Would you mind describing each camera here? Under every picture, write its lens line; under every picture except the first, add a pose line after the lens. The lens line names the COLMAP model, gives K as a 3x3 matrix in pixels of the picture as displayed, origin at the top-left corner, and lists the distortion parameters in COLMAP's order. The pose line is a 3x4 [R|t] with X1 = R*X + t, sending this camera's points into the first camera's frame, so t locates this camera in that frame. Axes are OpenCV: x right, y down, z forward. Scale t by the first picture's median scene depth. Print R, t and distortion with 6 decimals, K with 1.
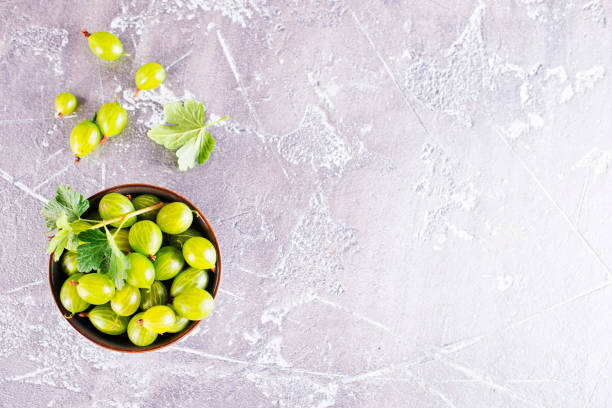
lens RADIAL K [[889.2, 0, 306.0], [0, 889.2, 204.0], [0, 0, 1]] dist [0.009739, 0.308855]
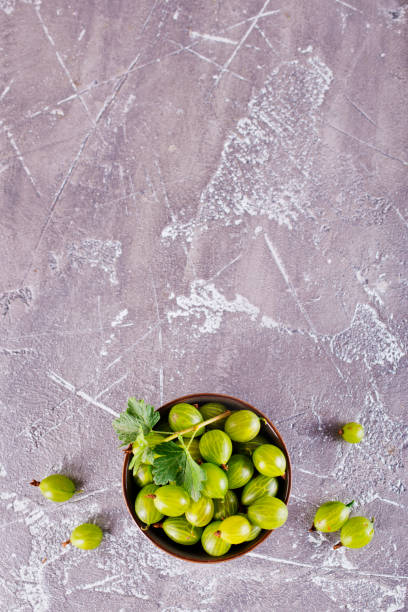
lens RADIAL K [[889.2, 0, 204.0], [0, 889.2, 306.0], [0, 0, 1]] dist [0.009739, 0.308855]
pose [[0.997299, -0.041302, -0.060731, -0.113055], [0.037920, 0.997721, -0.055817, -0.059605], [0.062898, 0.053363, 0.996592, -0.016388]]
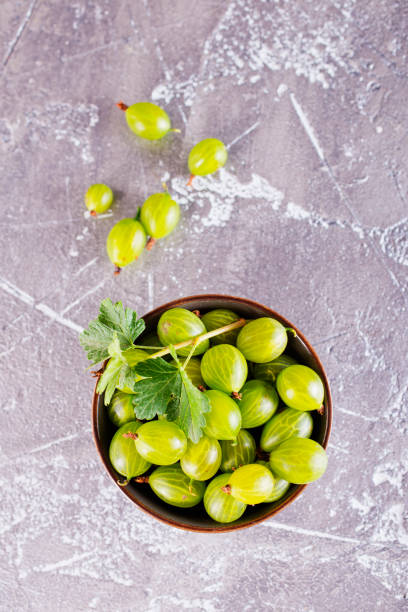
lens RADIAL K [[889.2, 0, 204.0], [0, 889.2, 306.0], [0, 0, 1]] dist [0.009739, 0.308855]
pose [[0.996259, -0.041778, -0.075653, -0.126330], [0.037515, 0.997674, -0.056912, 0.024916], [0.077855, 0.053861, 0.995509, 0.257588]]
